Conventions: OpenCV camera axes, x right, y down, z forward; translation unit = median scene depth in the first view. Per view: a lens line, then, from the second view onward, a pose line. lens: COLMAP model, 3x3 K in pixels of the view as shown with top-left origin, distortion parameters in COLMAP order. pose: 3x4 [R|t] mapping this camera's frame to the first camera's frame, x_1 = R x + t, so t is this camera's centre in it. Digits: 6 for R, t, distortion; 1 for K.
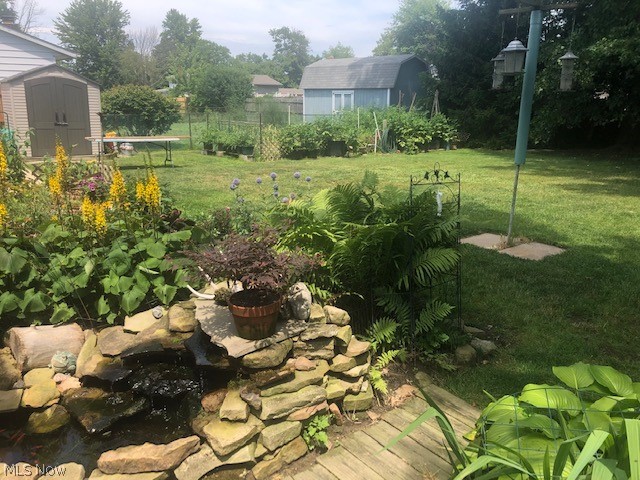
lens RADIAL K [[519.0, 0, 319.9], [0, 519.0, 240.7], [0, 0, 1]] dist [0.012865, -0.010165]
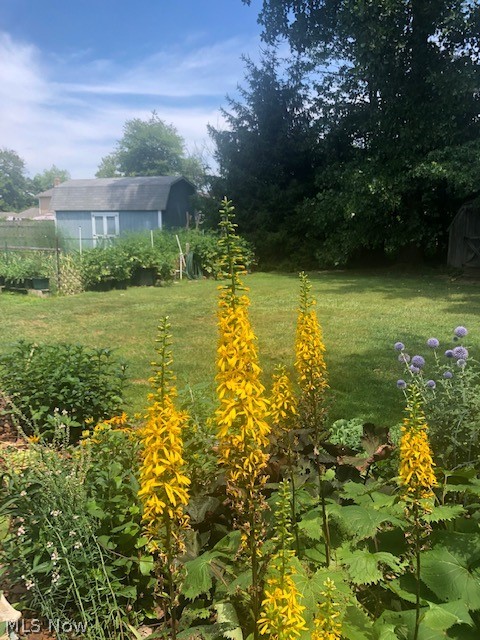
lens RADIAL K [[519.0, 0, 240.0], [0, 519.0, 319.2], [0, 0, 1]] dist [0.012865, -0.010165]
pose [[0.926054, -0.066490, 0.371487, -0.130972], [0.098478, 0.992828, -0.067790, -0.033087], [-0.364315, 0.099360, 0.925960, 0.152506]]
